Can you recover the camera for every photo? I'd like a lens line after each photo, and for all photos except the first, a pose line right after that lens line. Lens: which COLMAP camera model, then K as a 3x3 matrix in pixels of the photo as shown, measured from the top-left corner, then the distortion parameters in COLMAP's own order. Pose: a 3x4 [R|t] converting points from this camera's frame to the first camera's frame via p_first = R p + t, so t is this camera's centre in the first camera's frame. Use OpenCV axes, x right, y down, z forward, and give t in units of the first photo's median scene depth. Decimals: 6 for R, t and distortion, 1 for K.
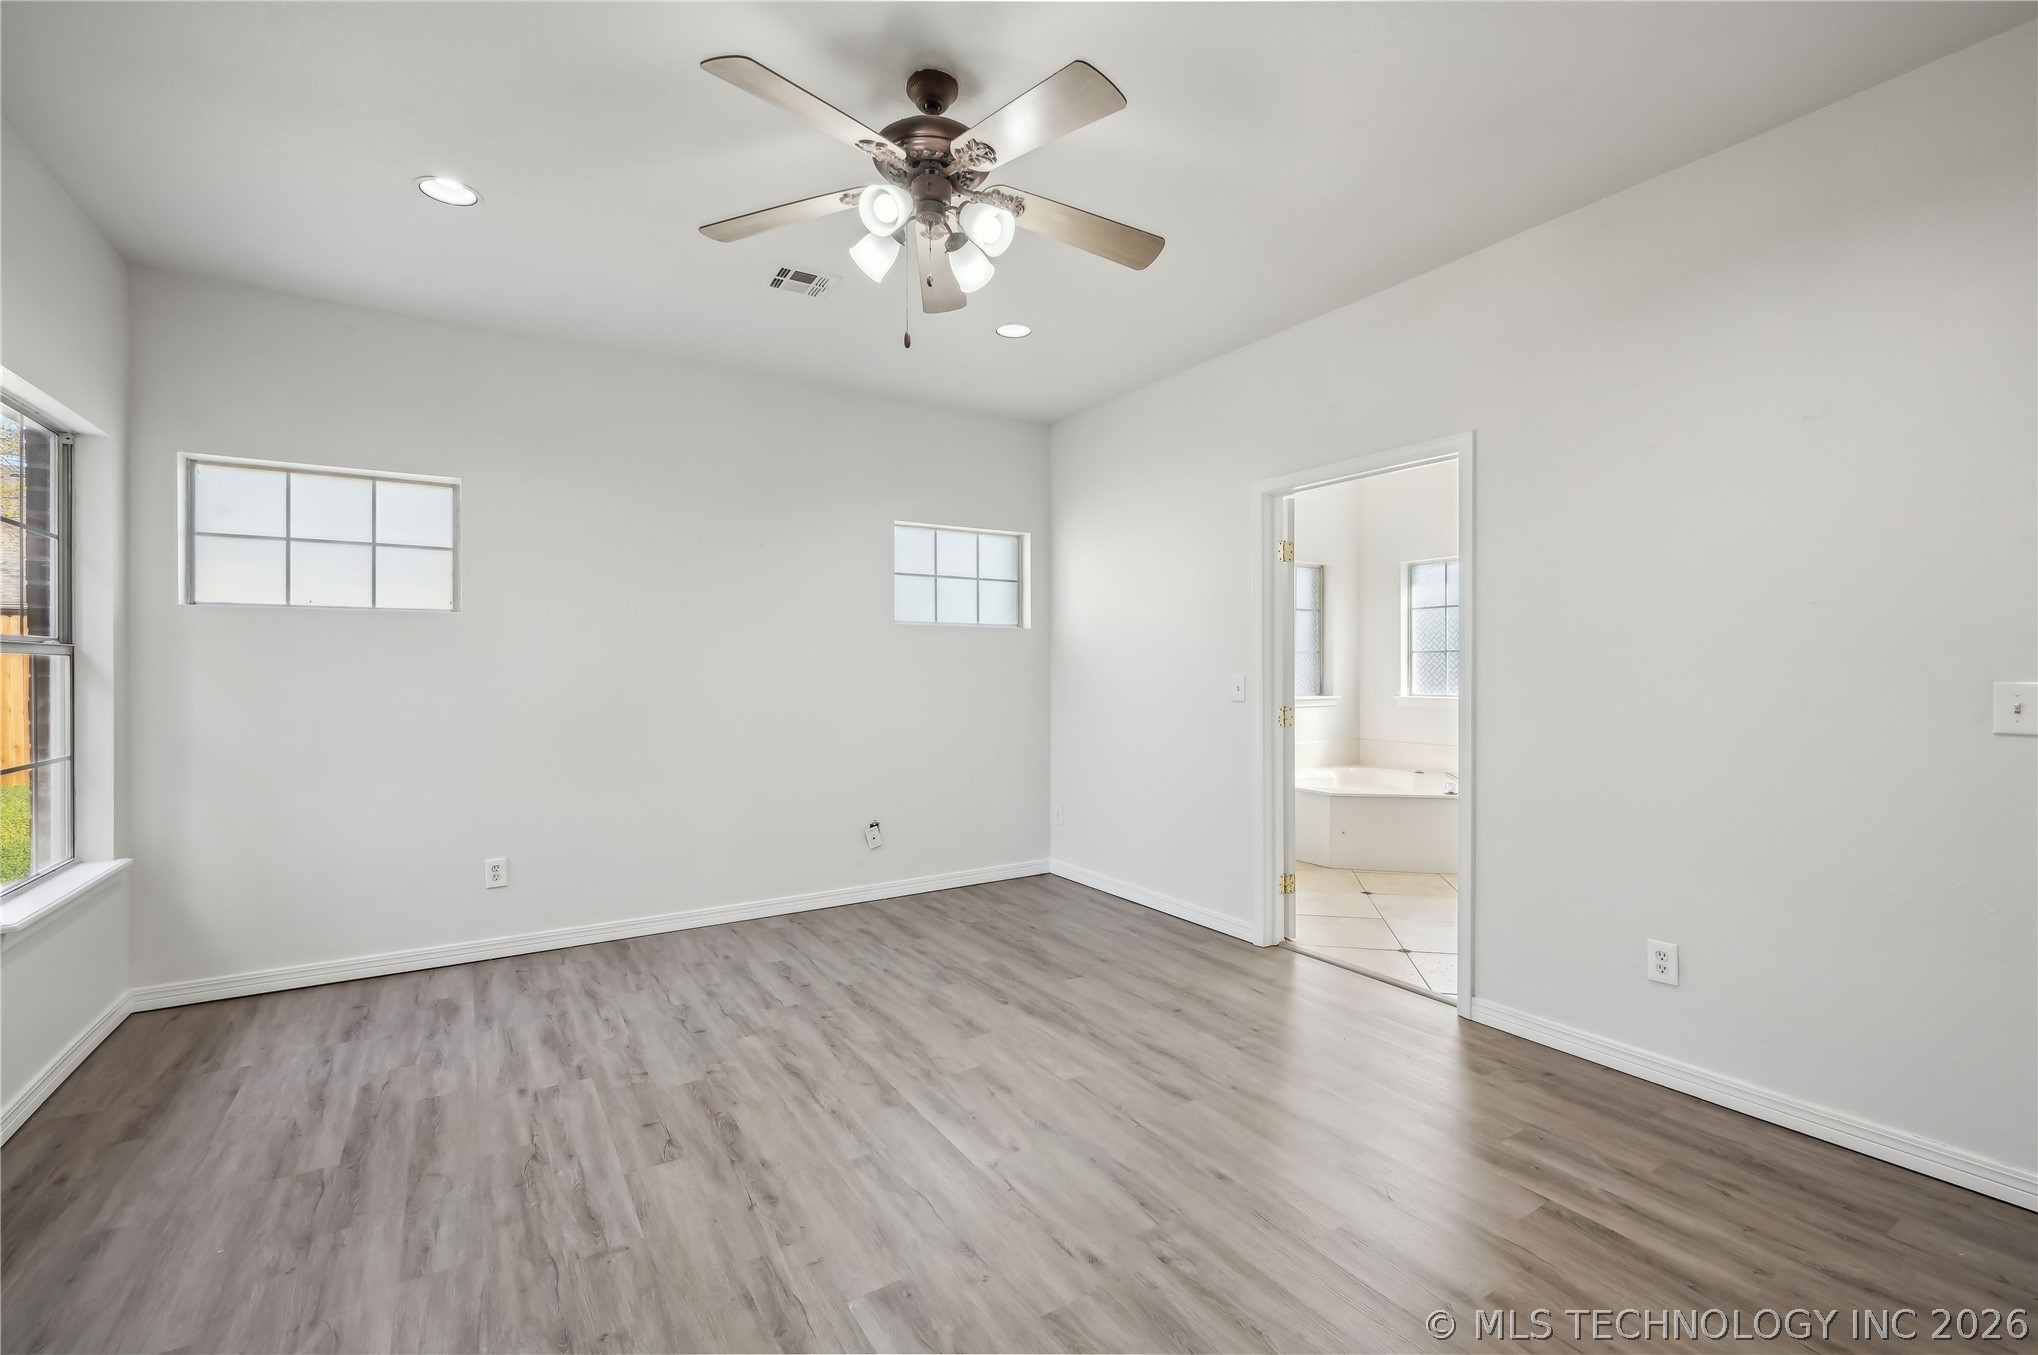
lens RADIAL K [[880.0, 0, 1023.6], [0, 880.0, 700.9], [0, 0, 1]] dist [-0.002536, -0.000137]
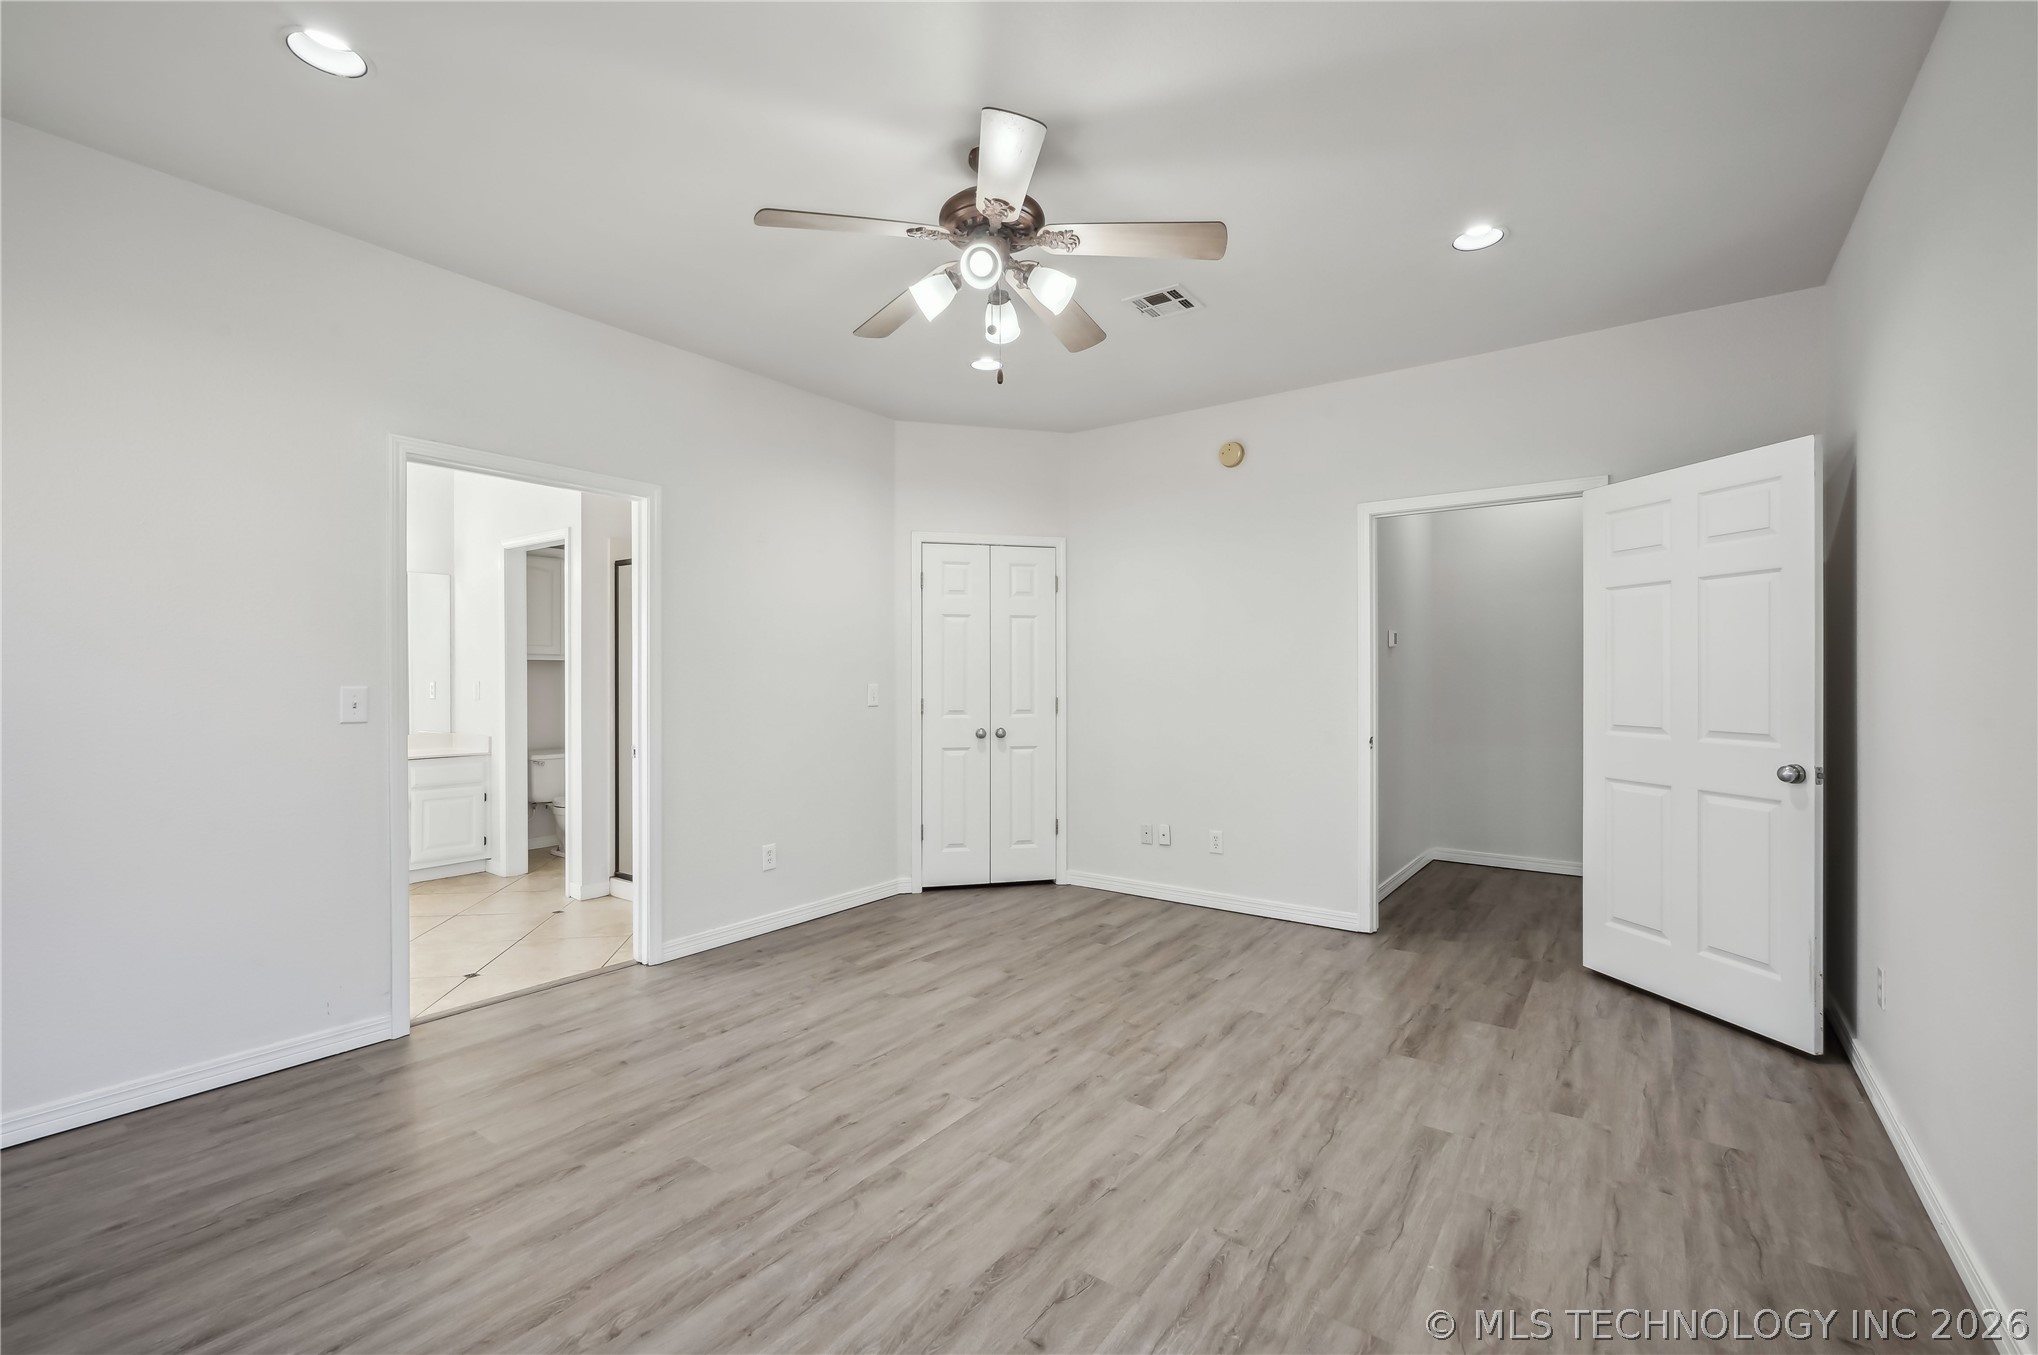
lens RADIAL K [[879.8, 0, 1014.7], [0, 879.8, 678.4], [0, 0, 1]] dist [-0.002922, 0.000100]
pose [[-0.369019, 0.004108, 0.929413, -1.168270], [0.033232, 0.999409, 0.008777, -0.045599], [-0.928827, 0.034125, -0.368938, 1.383662]]
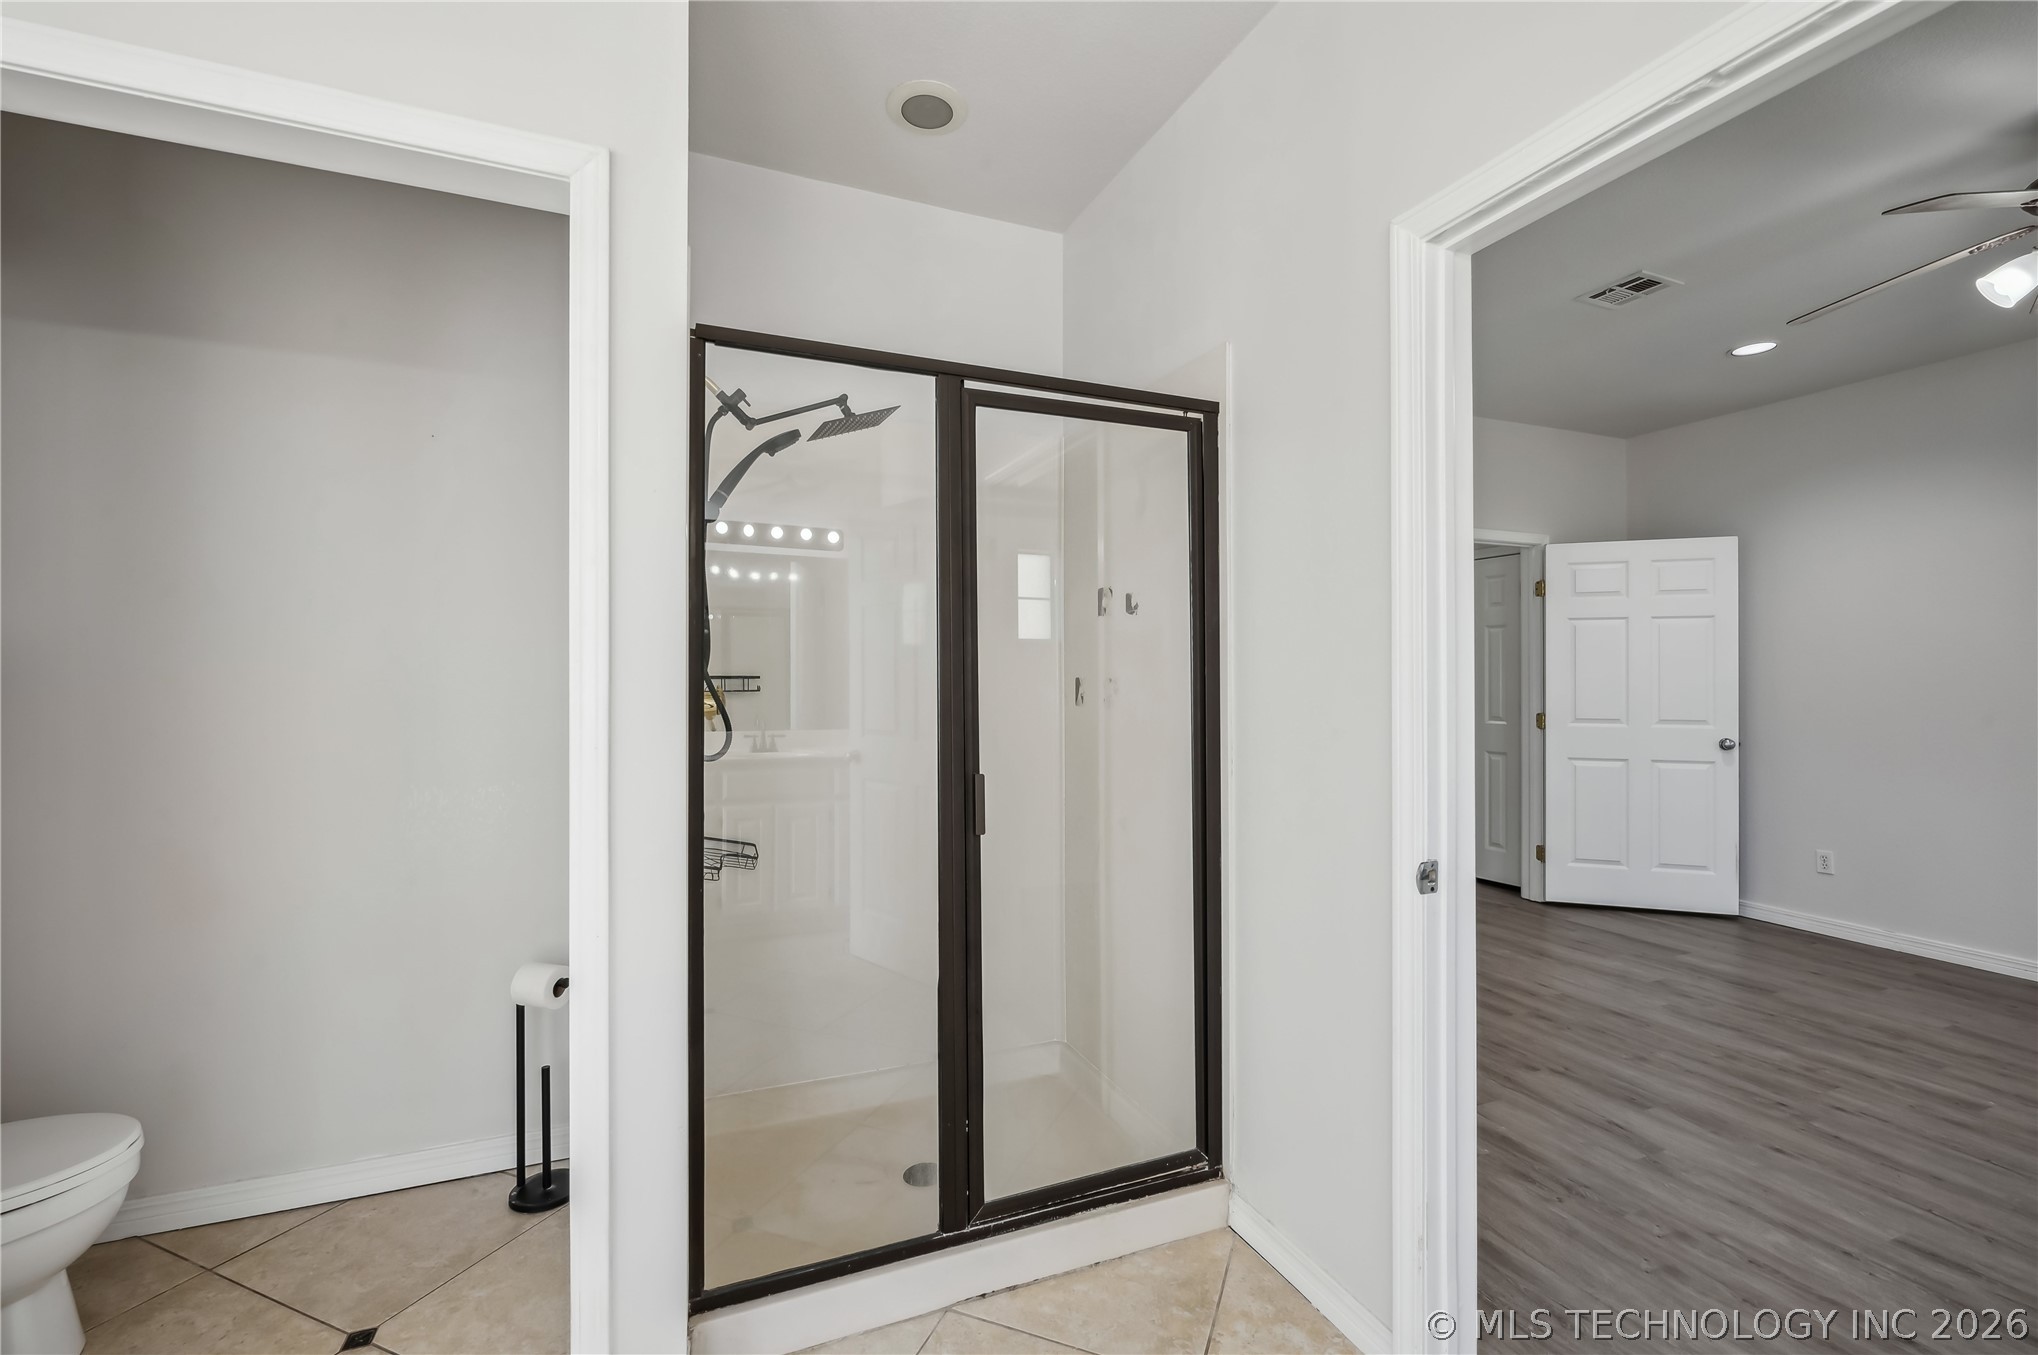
lens RADIAL K [[879.8, 0, 1014.7], [0, 879.8, 678.4], [0, 0, 1]] dist [-0.002922, 0.000100]
pose [[-0.985944, 0.004638, 0.167012, 0.969712], [0.010013, 0.999458, 0.031354, -0.094904], [-0.166776, 0.032585, -0.985456, 2.191199]]
